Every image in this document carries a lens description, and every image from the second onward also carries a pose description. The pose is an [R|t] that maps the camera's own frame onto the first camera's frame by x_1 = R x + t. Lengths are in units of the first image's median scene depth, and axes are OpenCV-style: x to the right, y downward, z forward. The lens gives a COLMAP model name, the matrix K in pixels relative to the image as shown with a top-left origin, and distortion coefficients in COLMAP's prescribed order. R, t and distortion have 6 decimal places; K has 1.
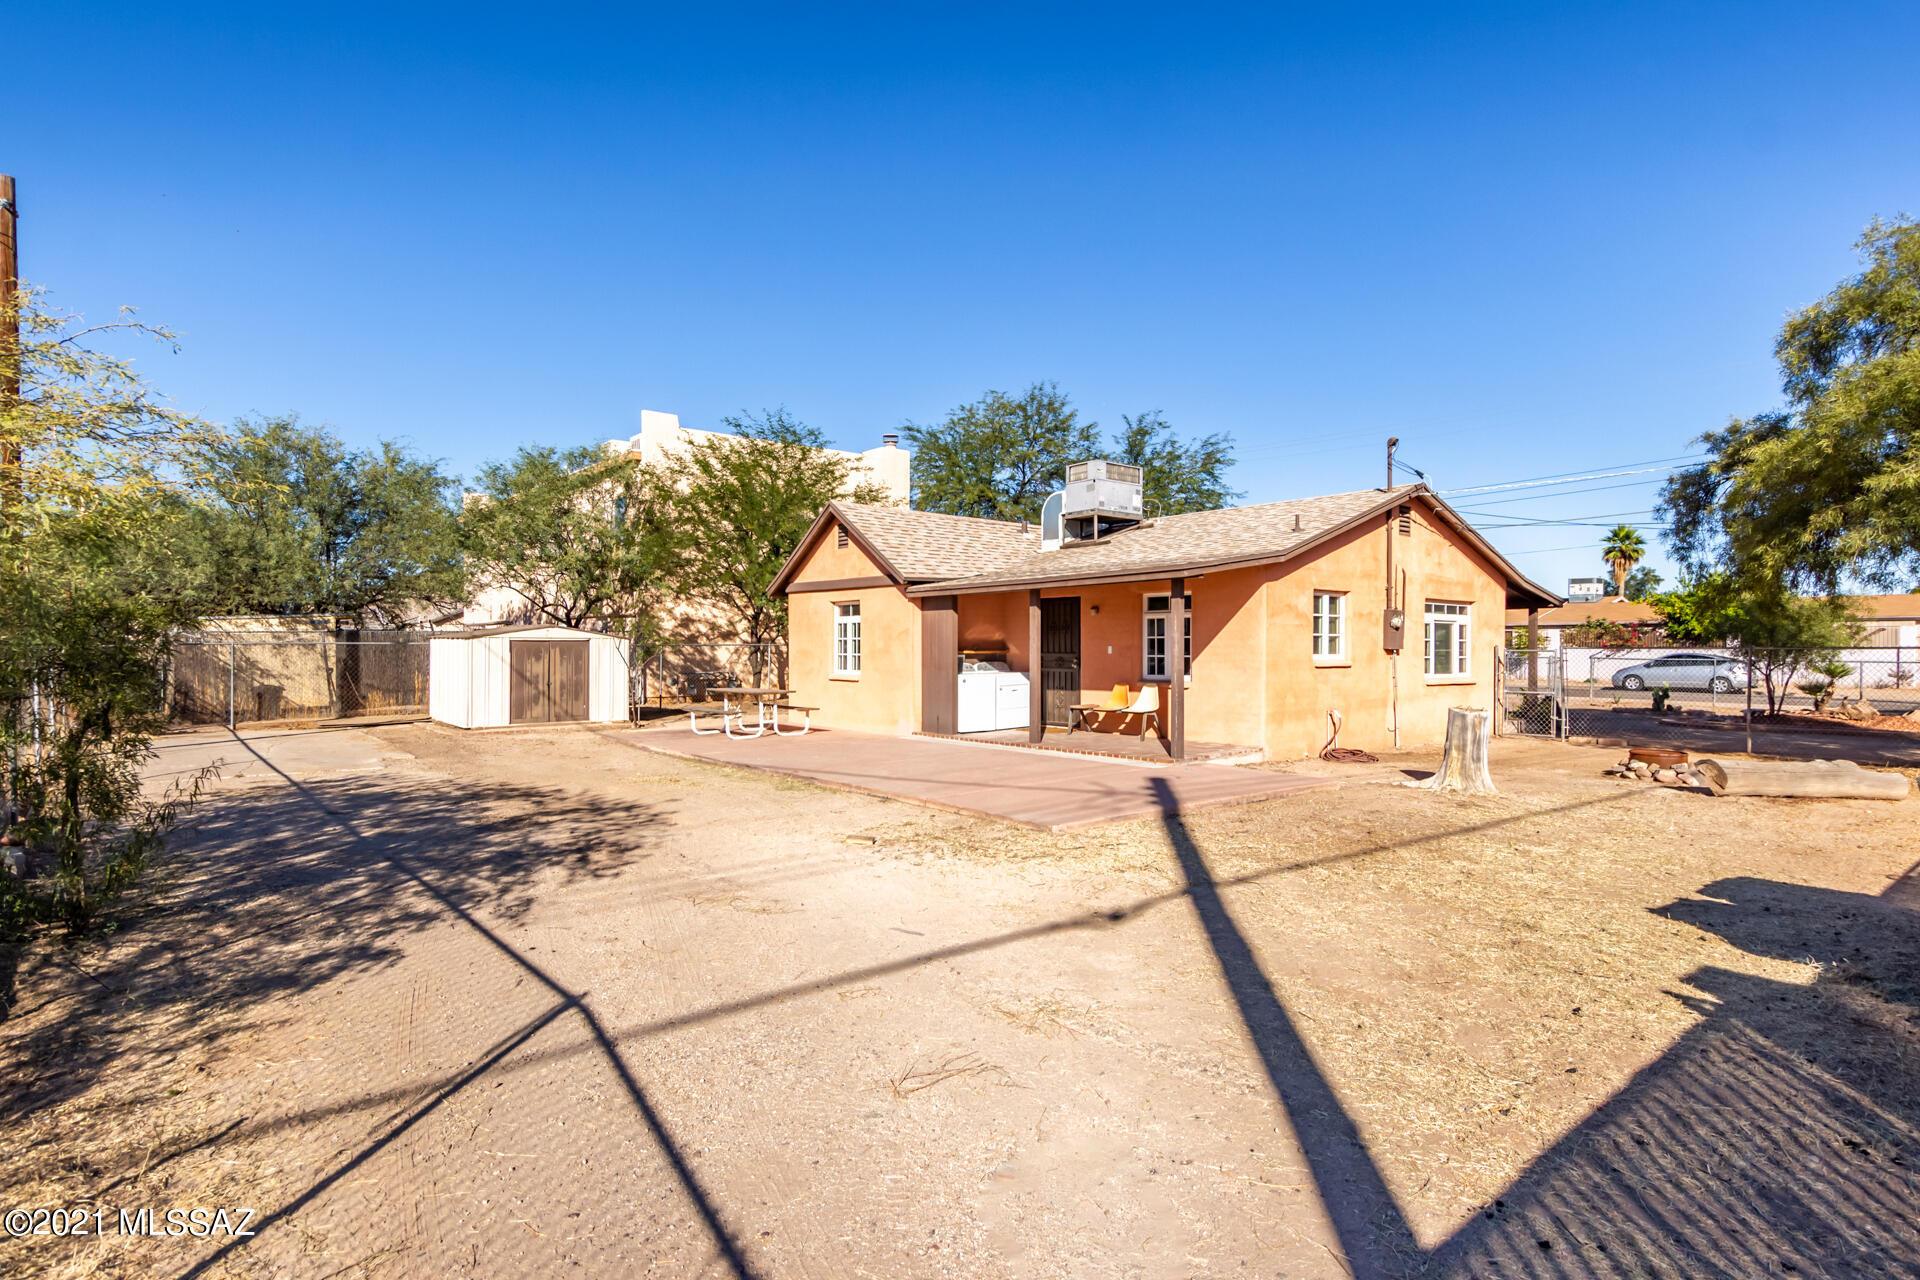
lens RADIAL K [[1003.7, 0, 960.0], [0, 1003.7, 640.0], [0, 0, 1]] dist [0.027128, -0.015896]
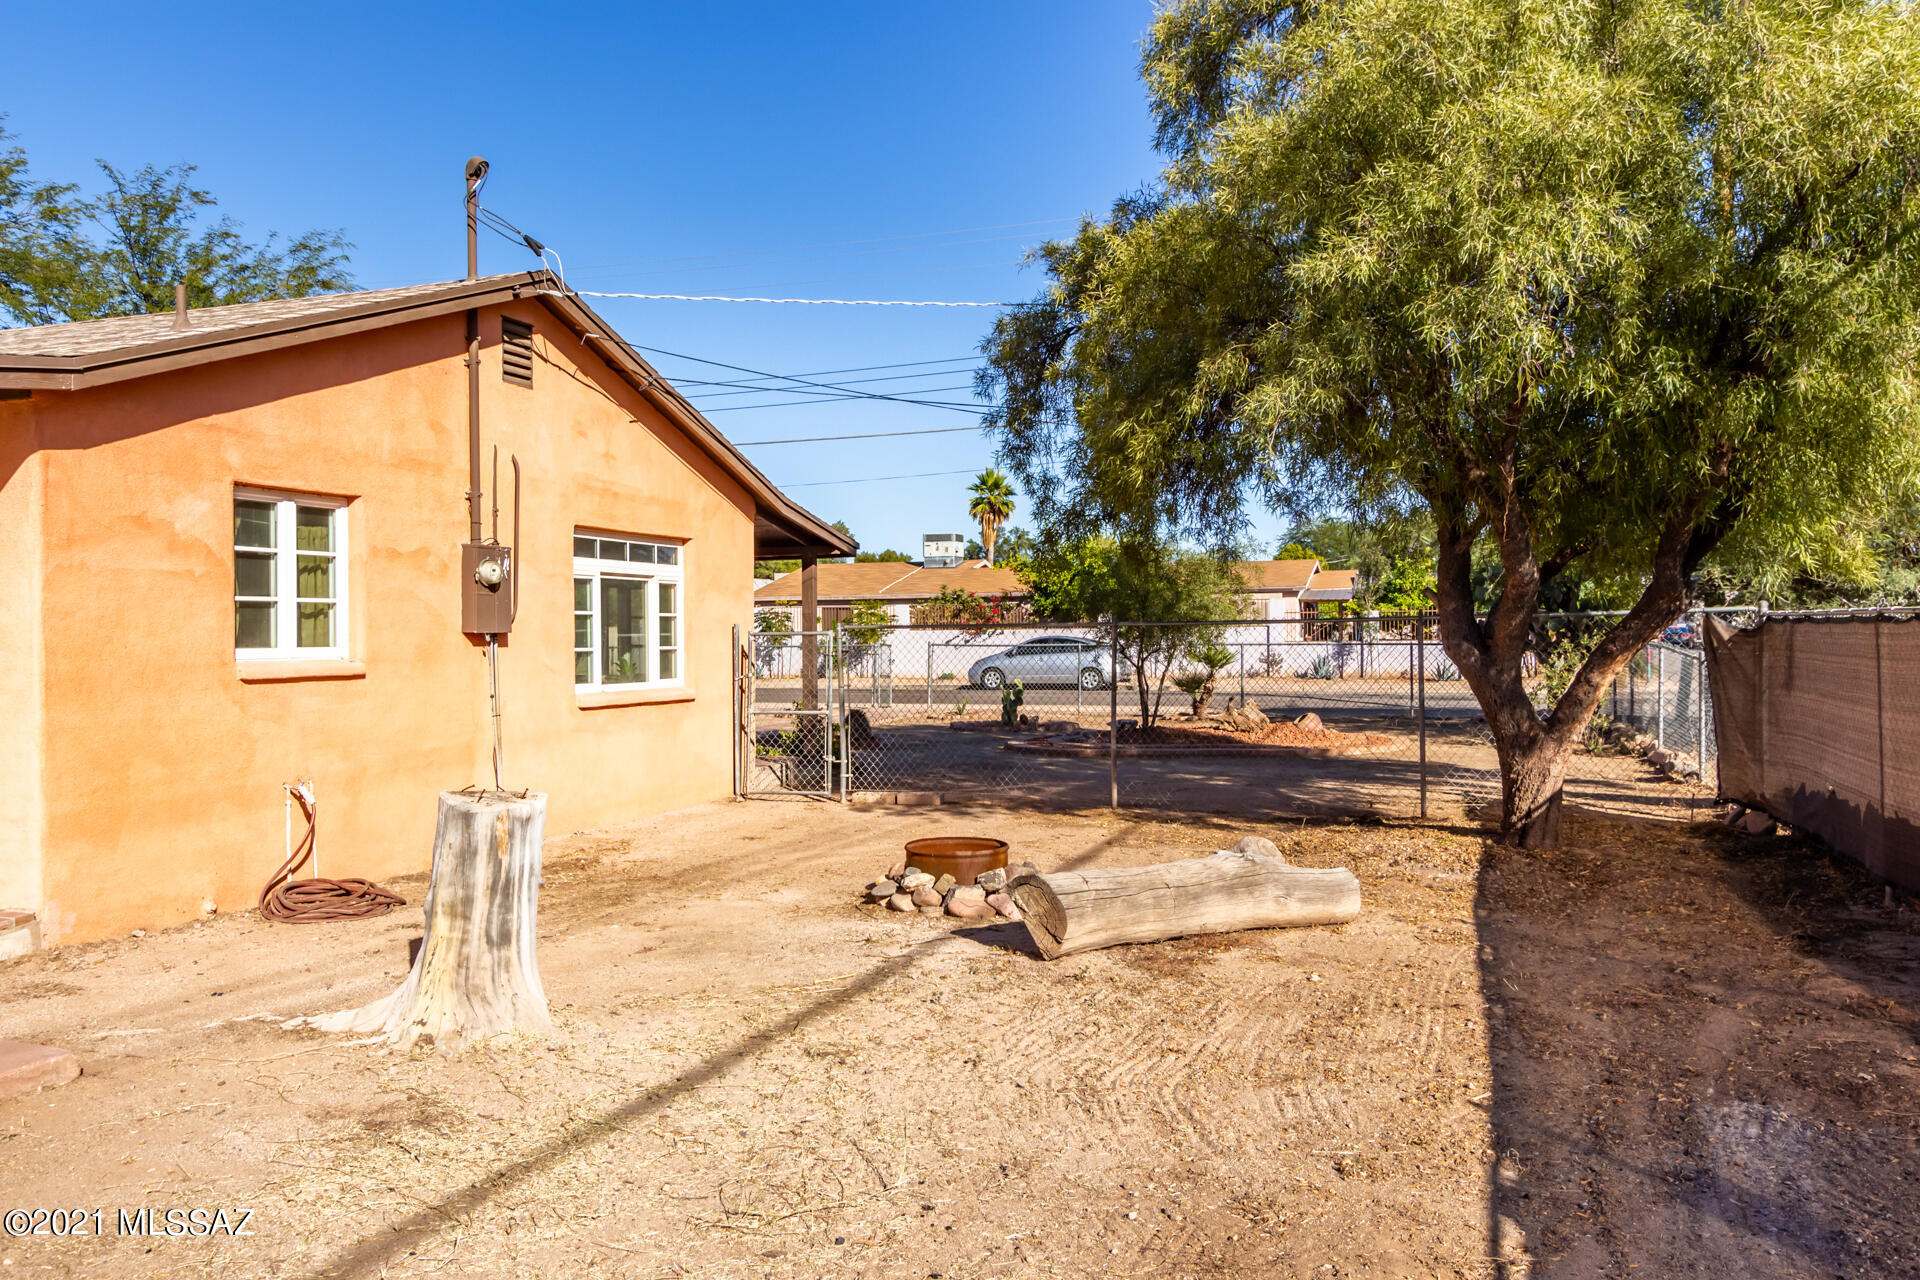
lens RADIAL K [[1445.3, 0, 959.4], [0, 1445.3, 603.7], [0, 0, 1]] dist [0.001027, 0.000259]
pose [[0.853847, -0.000929, 0.520524, 0.215693], [0.008899, 0.999878, -0.012814, 0.004683], [-0.520448, 0.015573, 0.853751, 0.268940]]
